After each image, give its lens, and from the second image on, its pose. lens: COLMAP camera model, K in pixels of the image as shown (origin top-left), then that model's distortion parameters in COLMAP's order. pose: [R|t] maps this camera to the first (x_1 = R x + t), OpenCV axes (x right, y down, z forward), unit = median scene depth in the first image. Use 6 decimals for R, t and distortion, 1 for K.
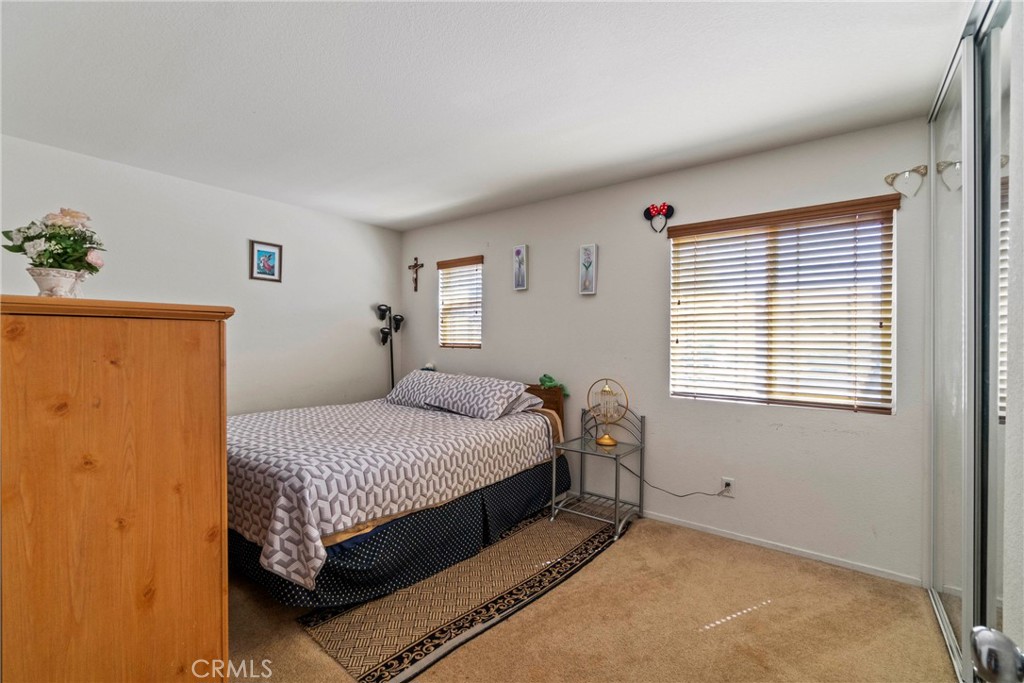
lens RADIAL K [[441.9, 0, 508.6], [0, 441.9, 340.6], [0, 0, 1]] dist [-0.004009, -0.000032]
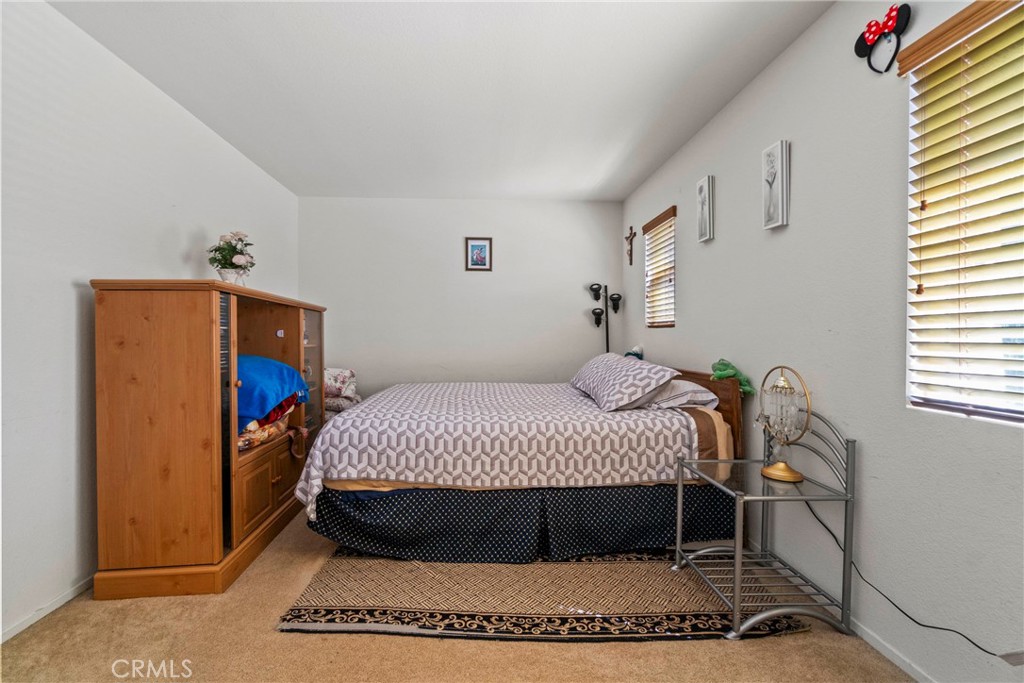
lens RADIAL K [[441.9, 0, 508.6], [0, 441.9, 340.6], [0, 0, 1]] dist [-0.004009, -0.000032]
pose [[0.652451, -0.000721, -0.757830, 0.485535], [0.006163, 0.999972, 0.004354, 0.054661], [0.757805, -0.007511, 0.652437, 0.396267]]
